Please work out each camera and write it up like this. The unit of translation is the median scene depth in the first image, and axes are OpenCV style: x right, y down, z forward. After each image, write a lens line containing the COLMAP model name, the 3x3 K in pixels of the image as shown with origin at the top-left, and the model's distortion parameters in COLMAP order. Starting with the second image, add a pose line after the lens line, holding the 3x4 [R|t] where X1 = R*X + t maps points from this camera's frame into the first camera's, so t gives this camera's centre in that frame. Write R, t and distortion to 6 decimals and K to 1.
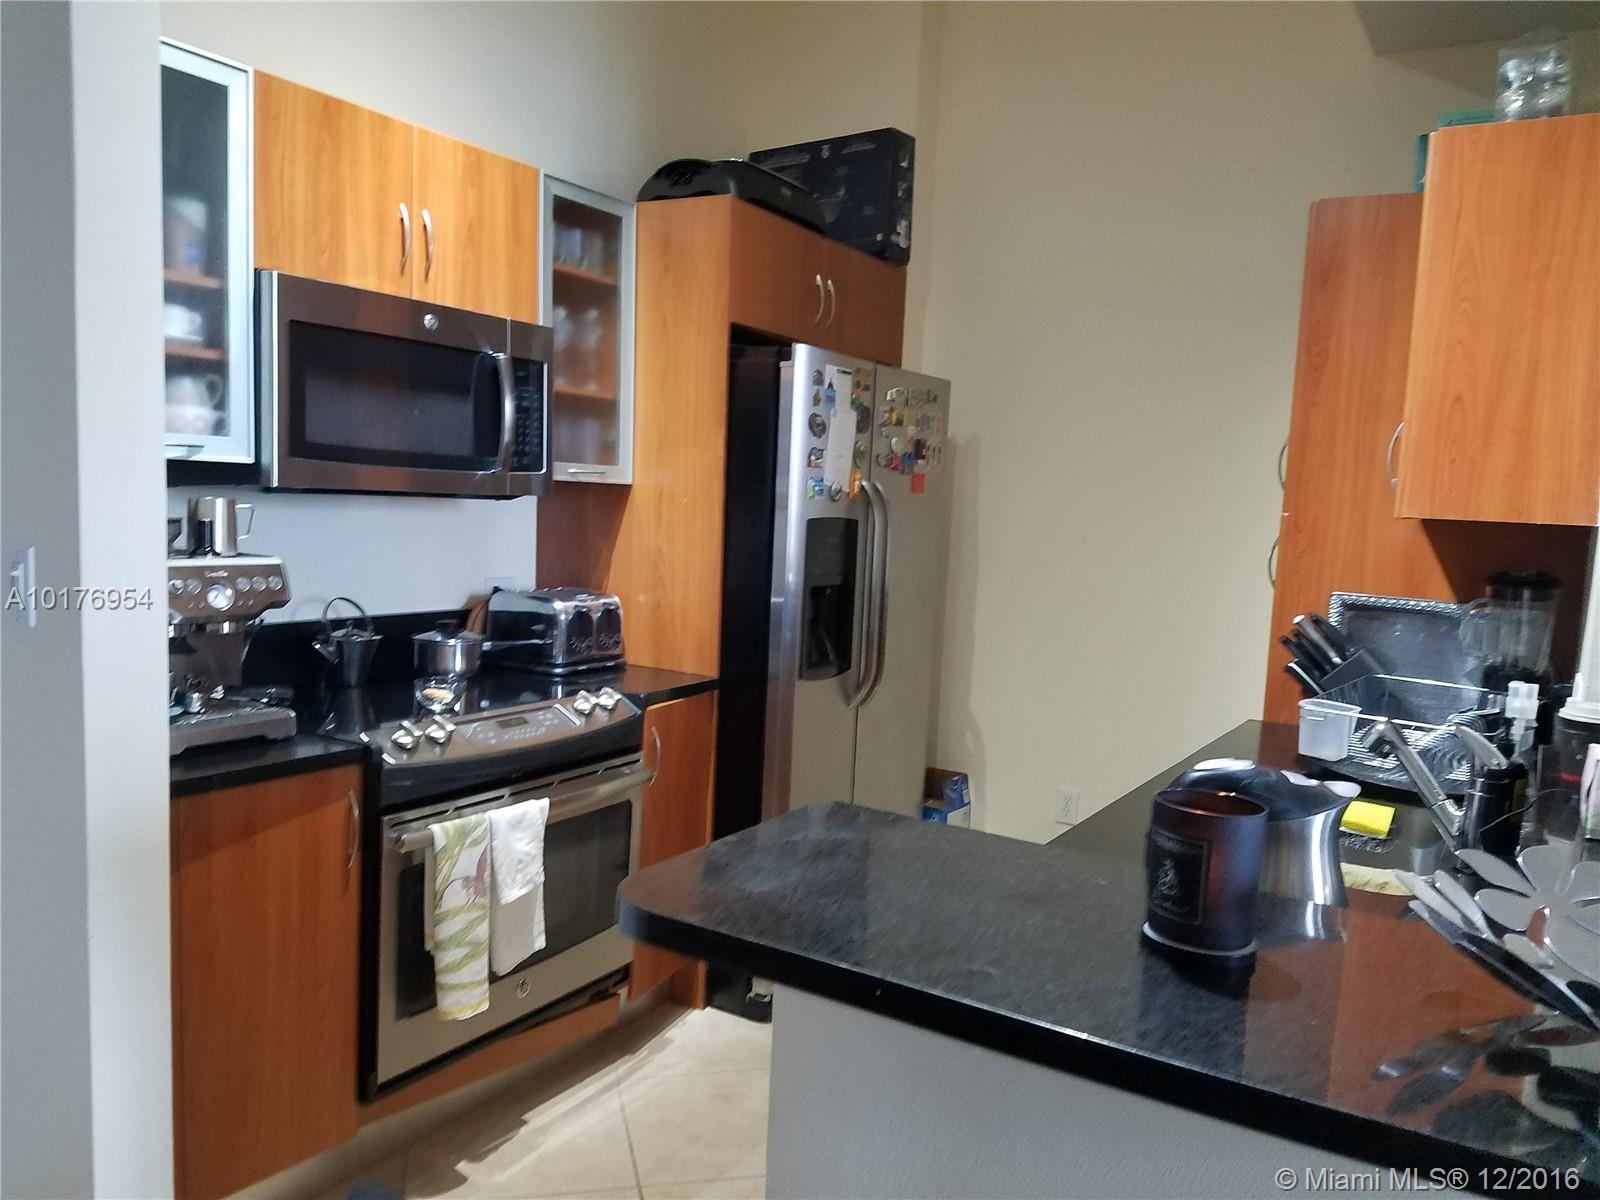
lens RADIAL K [[1202.3, 0, 872.1], [0, 1202.3, 650.5], [0, 0, 1]] dist [0.081442, -0.000406]
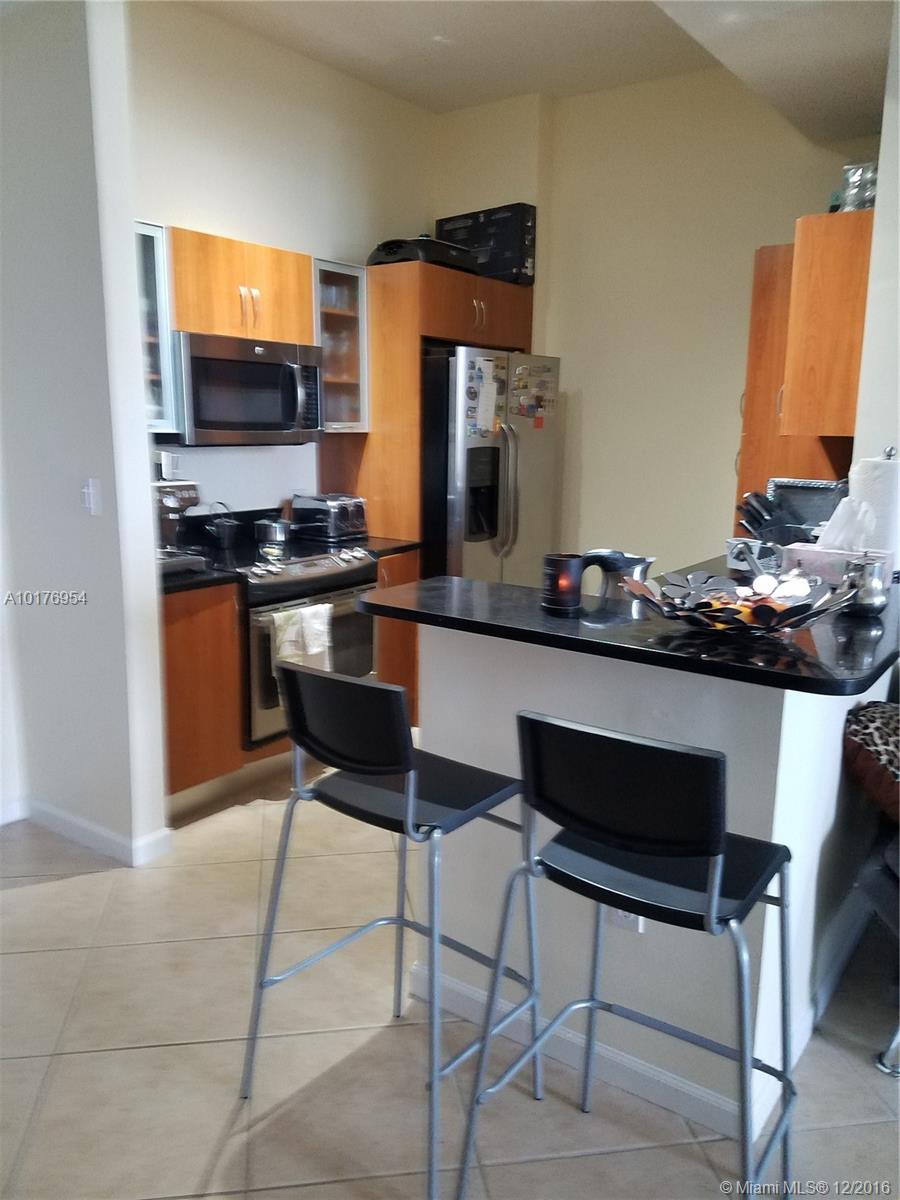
lens RADIAL K [[913.0, 0, 450.0], [0, 913.0, 600.0], [0, 0, 1]] dist [0.069504, -0.090089]
pose [[0.991893, -0.021080, -0.125318, 0.082218], [0.028630, 0.997862, 0.058760, 0.031040], [0.123812, -0.061871, 0.990375, -0.325328]]
